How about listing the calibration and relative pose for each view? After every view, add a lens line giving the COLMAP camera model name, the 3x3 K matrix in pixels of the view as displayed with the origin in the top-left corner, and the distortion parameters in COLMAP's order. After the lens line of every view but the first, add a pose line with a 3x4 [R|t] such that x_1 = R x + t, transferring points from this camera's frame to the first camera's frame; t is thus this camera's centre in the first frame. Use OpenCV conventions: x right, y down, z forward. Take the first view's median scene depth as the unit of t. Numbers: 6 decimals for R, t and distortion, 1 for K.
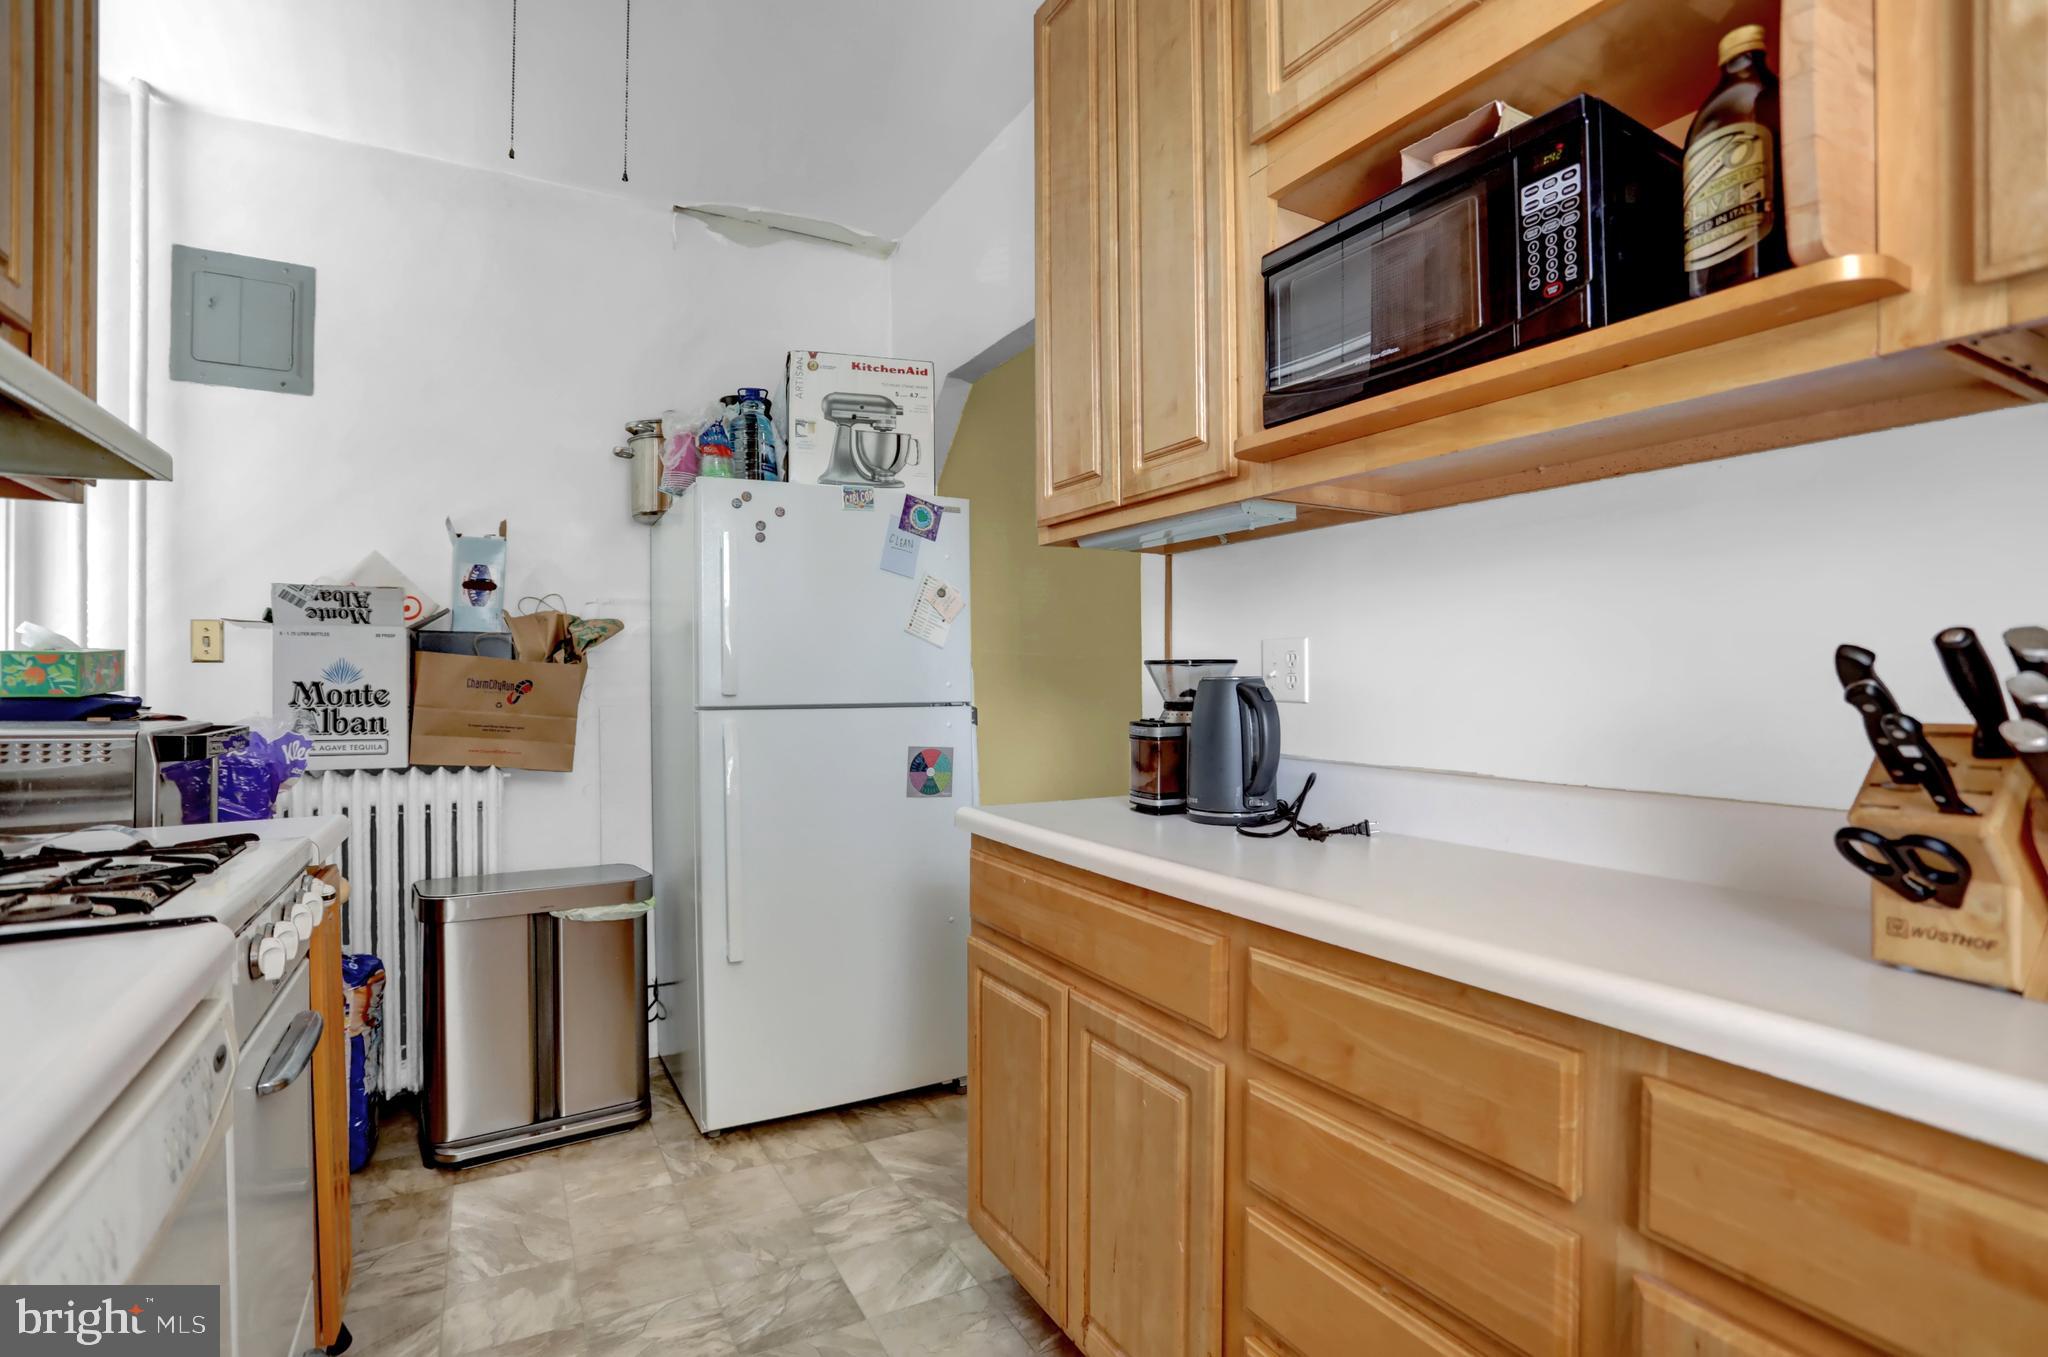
lens RADIAL K [[984.8, 0, 1030.0], [0, 984.8, 690.8], [0, 0, 1]] dist [-0.052337, 0.017446]
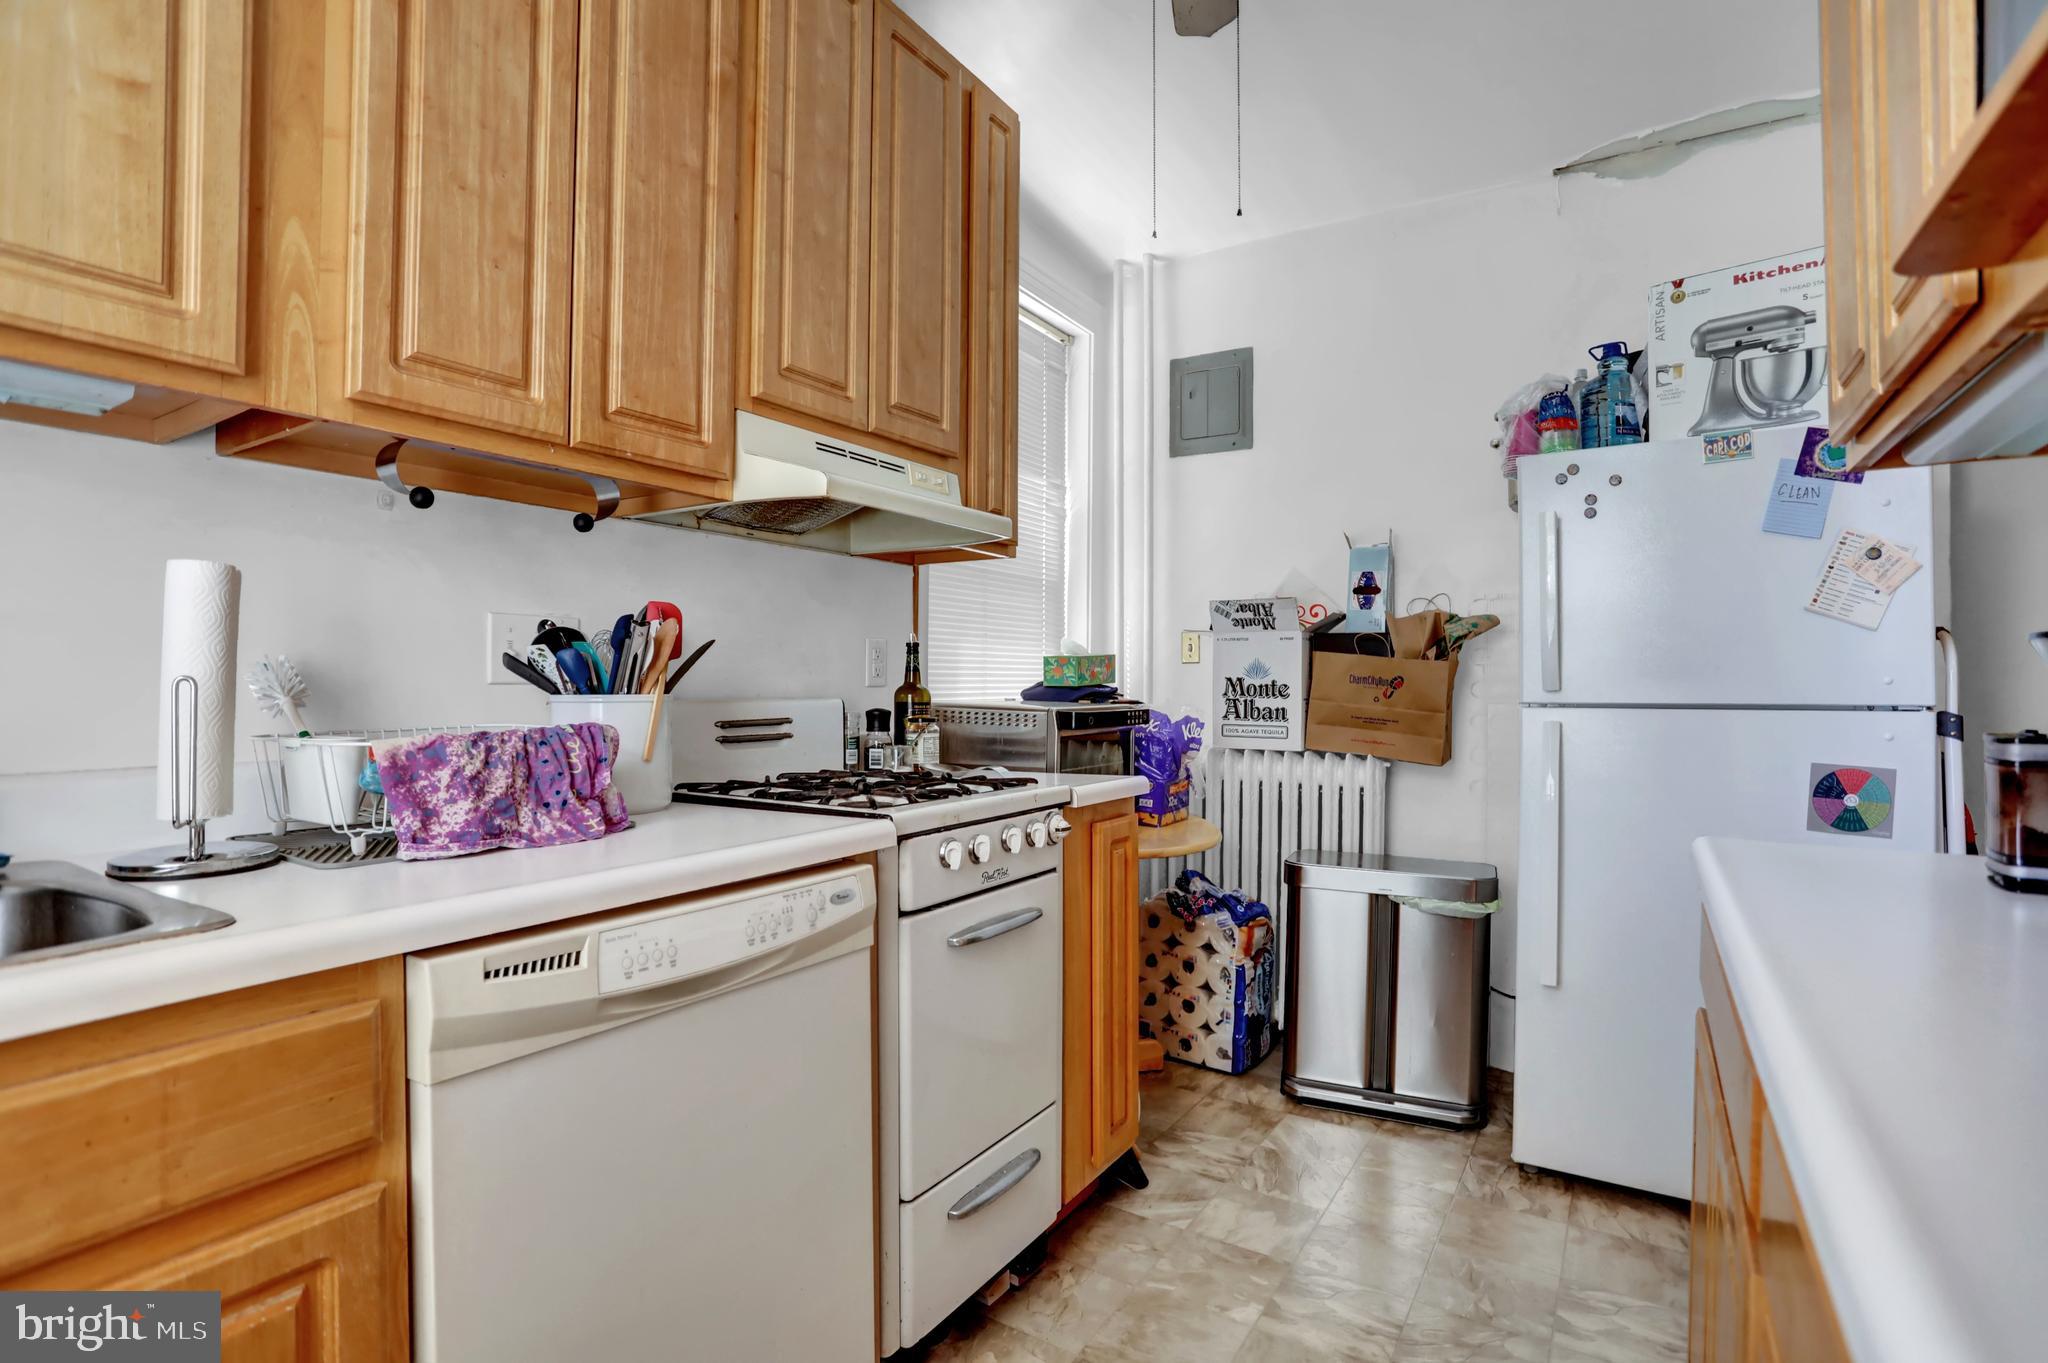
lens RADIAL K [[984.8, 0, 1037.3], [0, 984.8, 680.0], [0, 0, 1]] dist [-0.052337, 0.017446]
pose [[0.493482, -0.000154, -0.869756, 0.229698], [-0.012192, 0.999901, -0.007095, 0.005781], [0.869670, 0.014105, 0.493431, 0.134037]]
